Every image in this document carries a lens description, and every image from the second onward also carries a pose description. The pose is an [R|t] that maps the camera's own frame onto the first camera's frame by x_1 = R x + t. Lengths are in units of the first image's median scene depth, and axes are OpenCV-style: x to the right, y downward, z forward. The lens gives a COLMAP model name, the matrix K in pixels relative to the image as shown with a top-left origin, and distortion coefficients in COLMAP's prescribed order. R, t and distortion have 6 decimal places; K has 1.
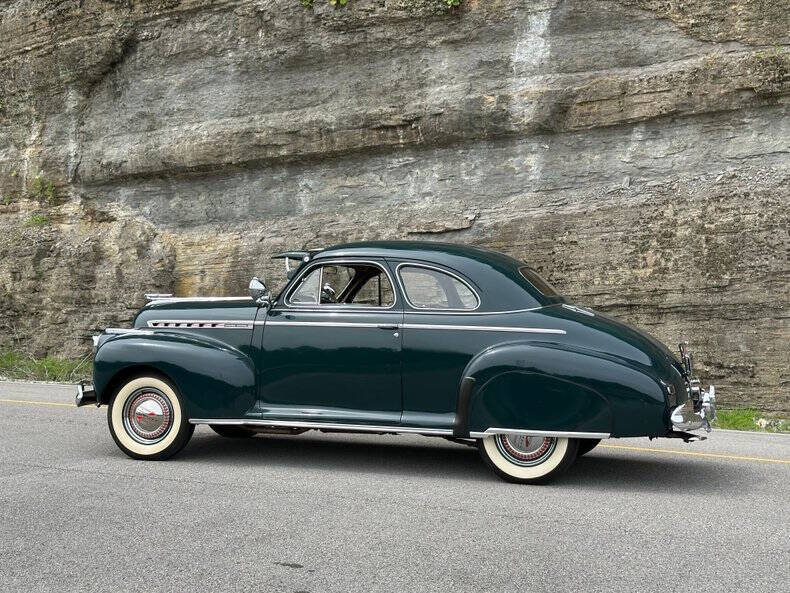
lens RADIAL K [[1100.4, 0, 398.5], [0, 1100.4, 301.1], [0, 0, 1]] dist [0.205828, -0.465662]
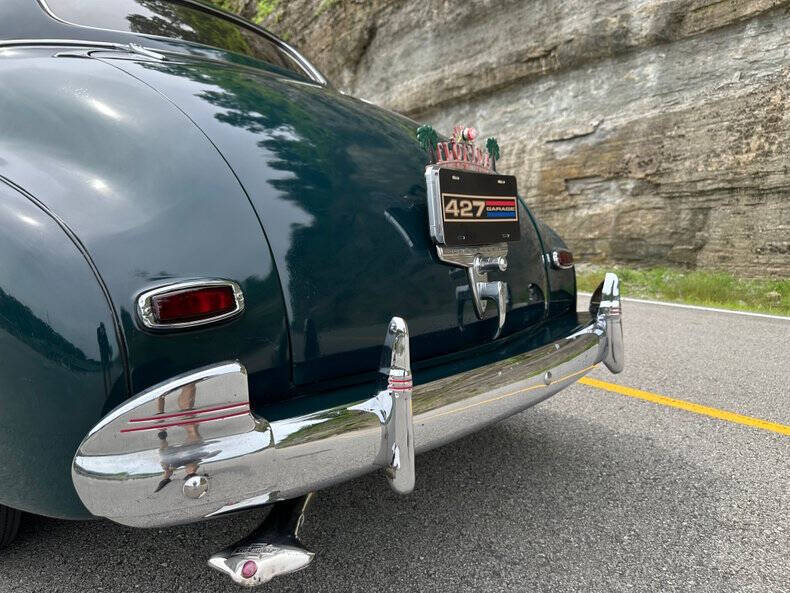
lens RADIAL K [[578.2, 0, 397.6], [0, 578.2, 298.5], [0, 0, 1]] dist [0.003378, -0.008589]
pose [[0.926829, 0.028656, -0.374388, 0.105026], [0.024988, 0.990166, 0.137647, 0.021879], [0.374651, -0.136931, 0.916999, 0.290981]]
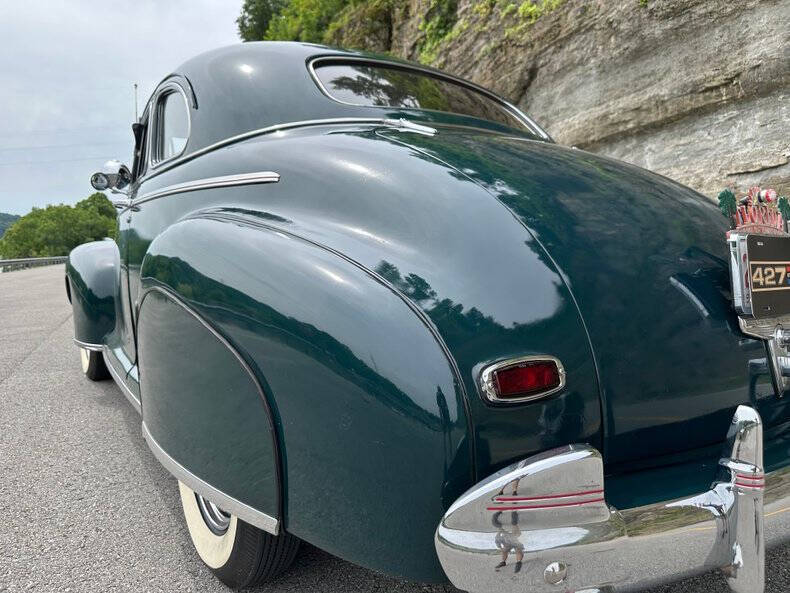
lens RADIAL K [[577.8, 0, 393.3], [0, 577.8, 291.7], [0, 0, 1]] dist [-0.007117, -0.000184]
pose [[0.799236, 0.019906, -0.600687, 0.094980], [0.019682, 0.998048, 0.059262, 0.019096], [0.600694, -0.059187, 0.797285, 0.285665]]
